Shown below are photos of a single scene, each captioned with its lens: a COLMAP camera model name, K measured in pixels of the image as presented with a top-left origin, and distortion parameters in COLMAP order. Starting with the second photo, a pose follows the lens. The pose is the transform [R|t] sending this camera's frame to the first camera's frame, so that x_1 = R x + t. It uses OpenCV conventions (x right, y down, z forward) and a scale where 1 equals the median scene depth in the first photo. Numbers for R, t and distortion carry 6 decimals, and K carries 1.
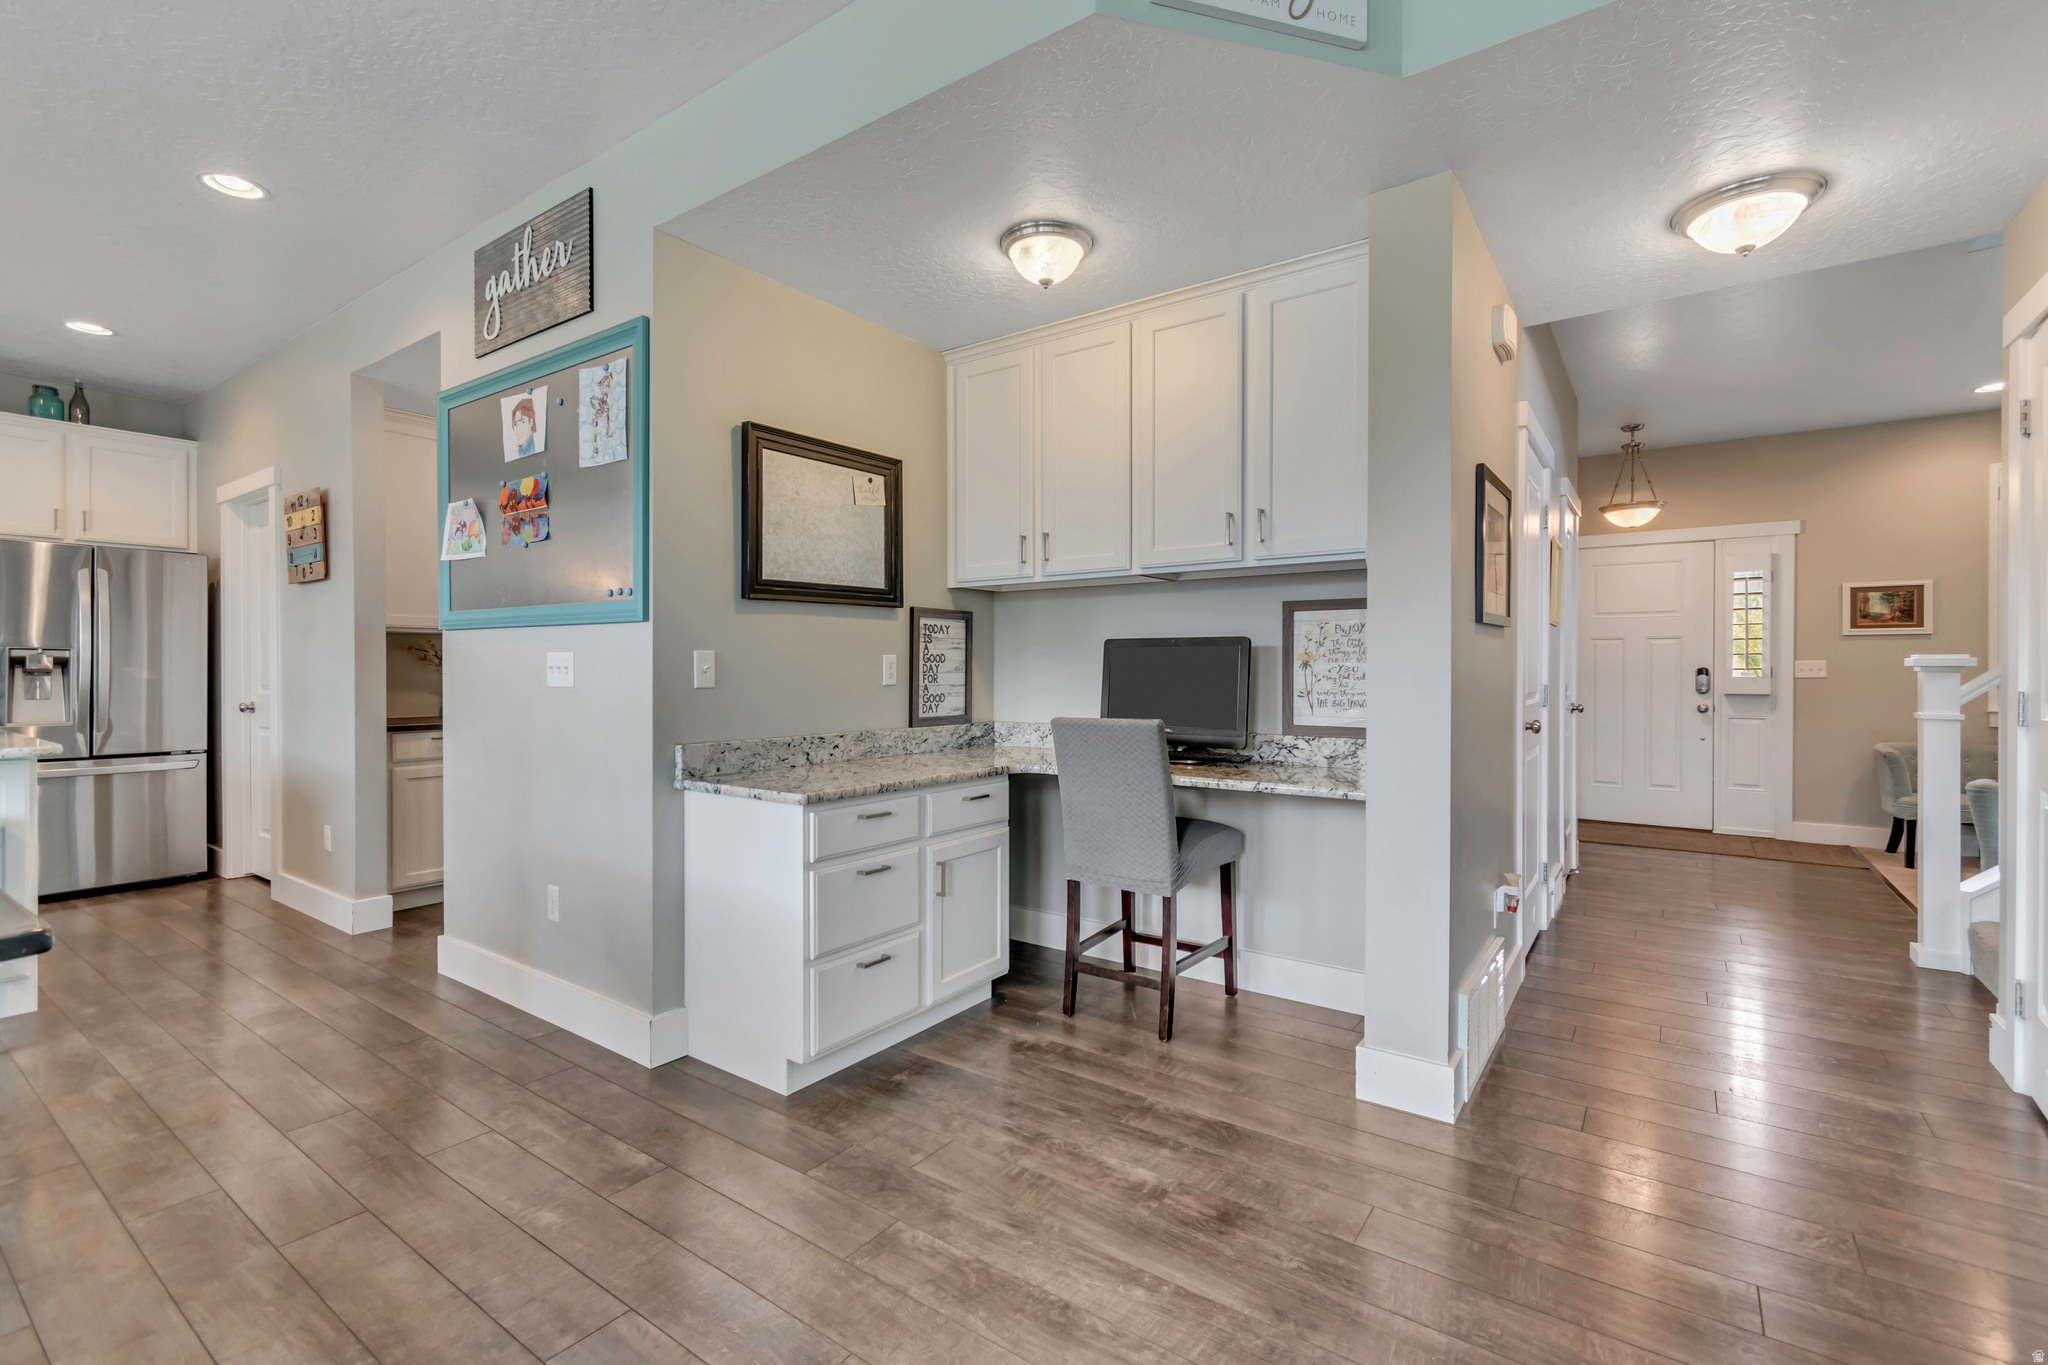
lens RADIAL K [[909.4, 0, 1025.2], [0, 909.4, 673.0], [0, 0, 1]] dist [0.002264, -0.002353]
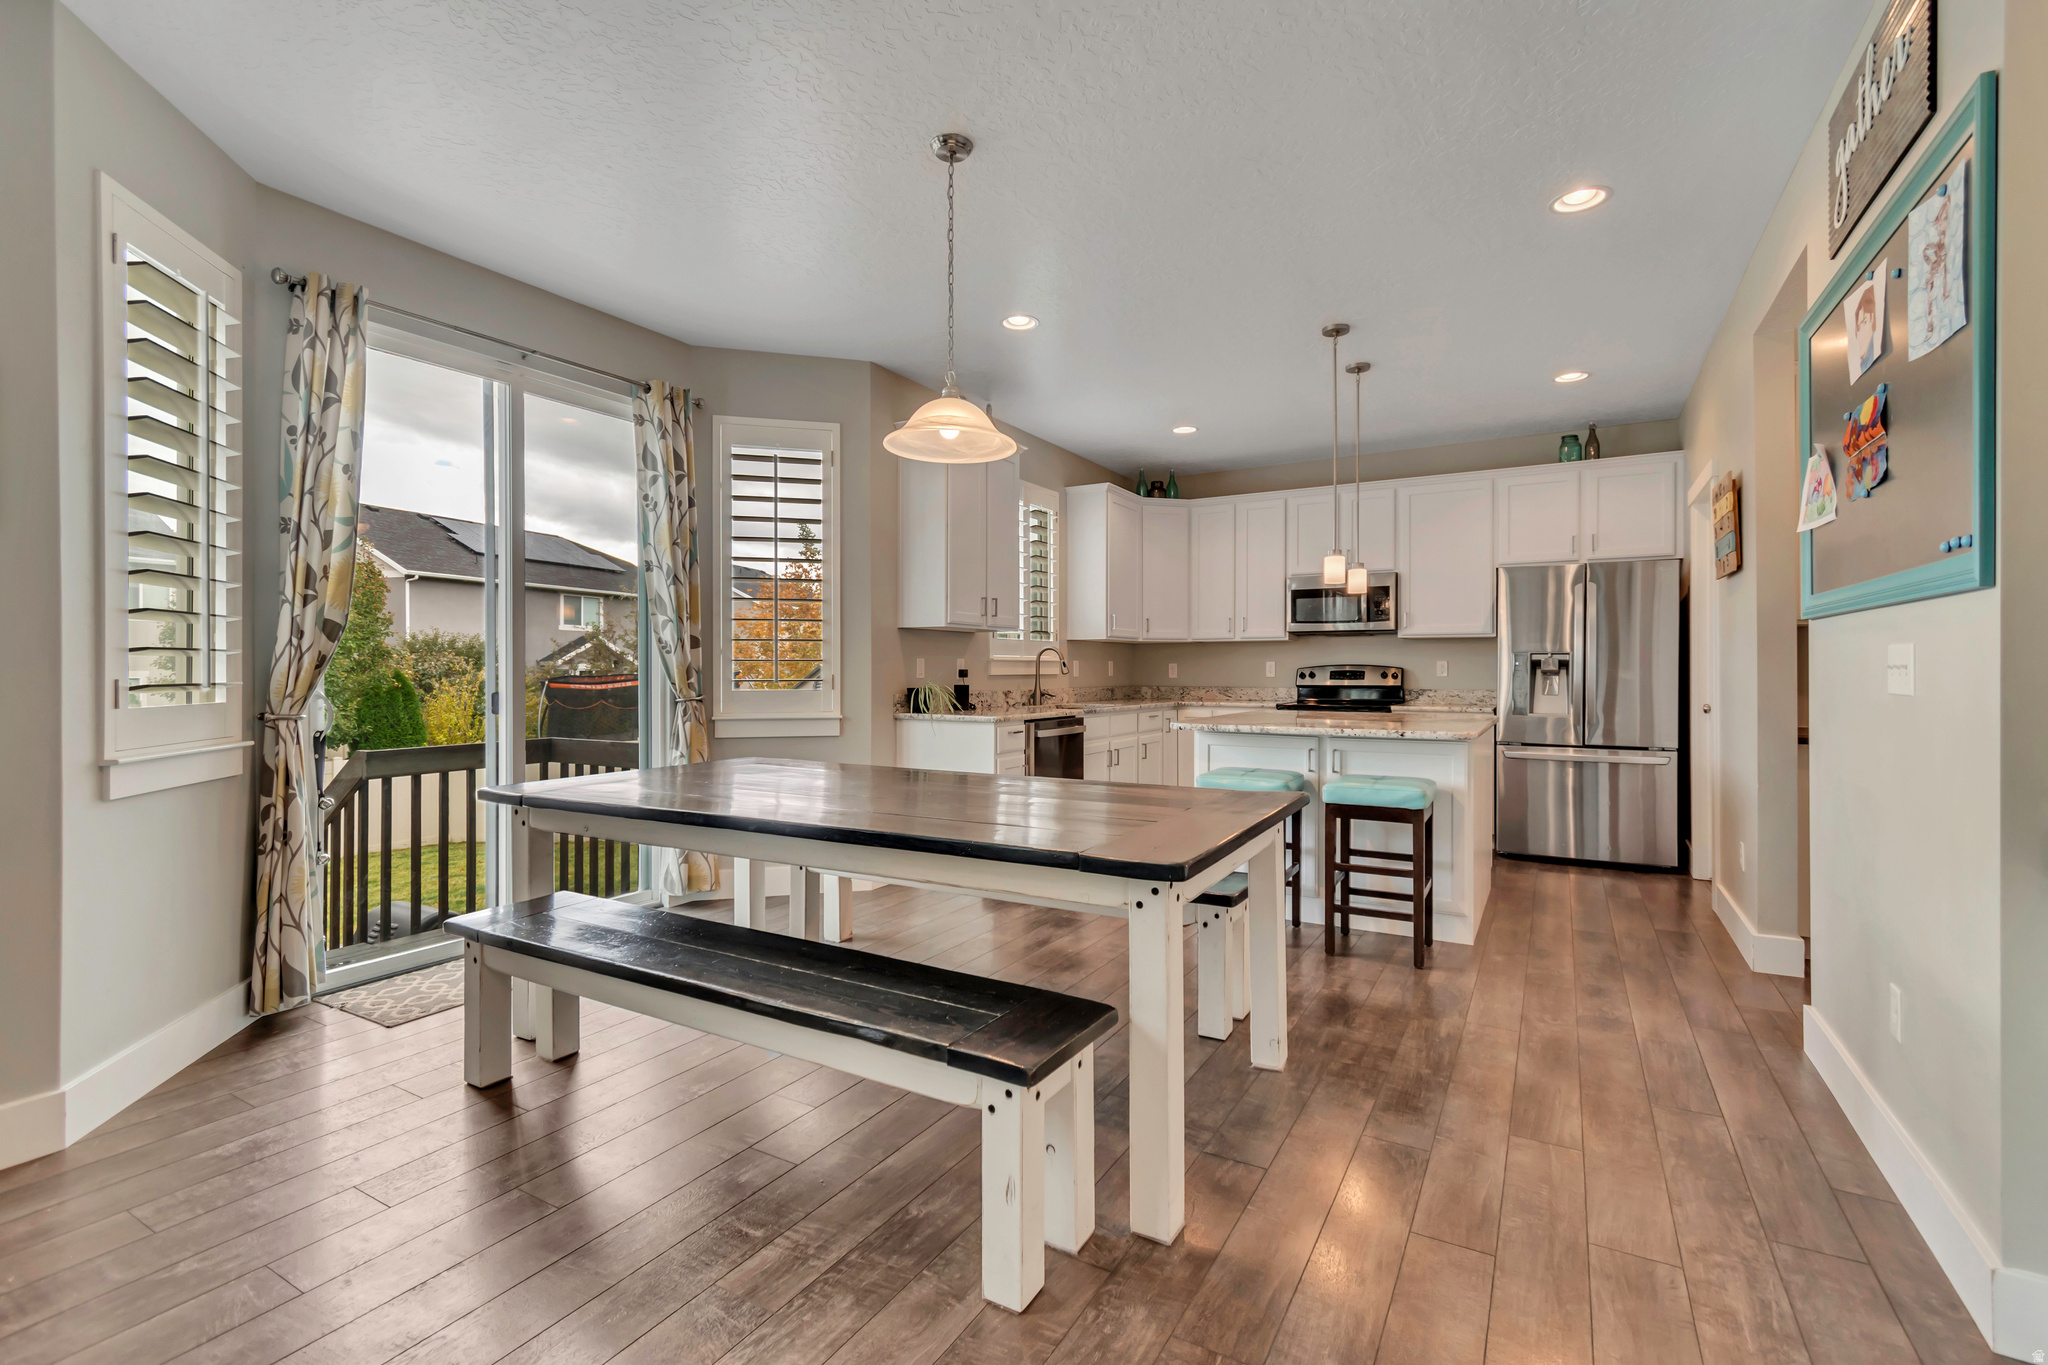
lens RADIAL K [[909.4, 0, 1023.0], [0, 909.4, 669.4], [0, 0, 1]] dist [0.002264, -0.002353]
pose [[0.086027, -0.001985, -0.996291, 0.086344], [-0.002808, 0.999994, -0.002235, -0.000428], [0.996289, 0.002990, 0.086021, 0.240876]]
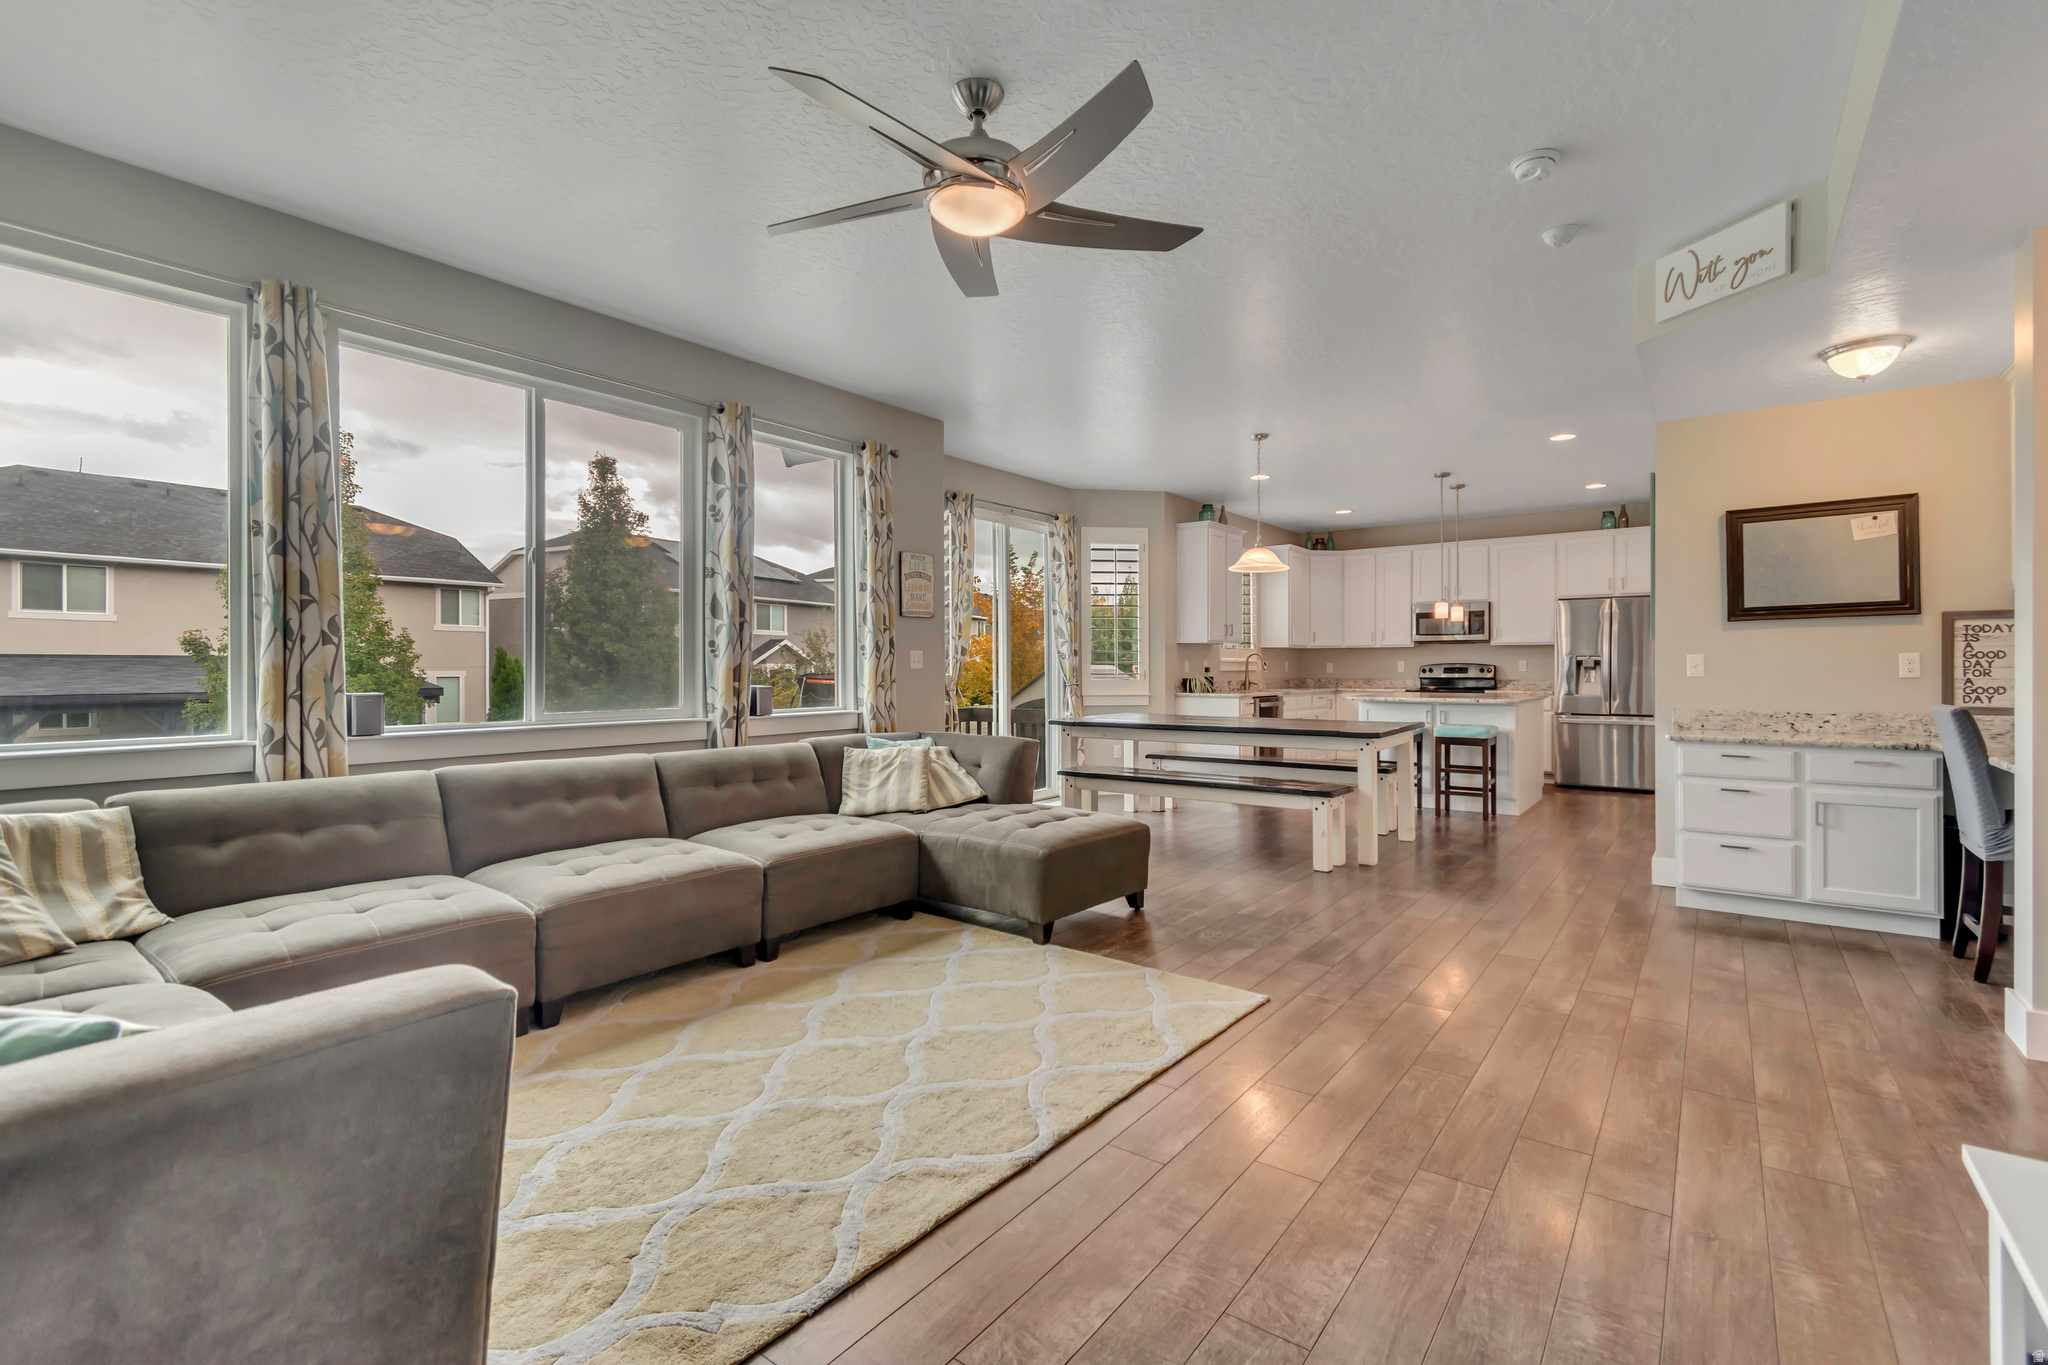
lens RADIAL K [[909.4, 0, 1029.9], [0, 909.4, 670.7], [0, 0, 1]] dist [0.002264, -0.002353]
pose [[-0.027215, 0.001703, -0.999628, 1.074309], [0.000510, 0.999998, 0.001690, 0.000925], [0.999629, -0.000464, -0.027216, -0.150171]]
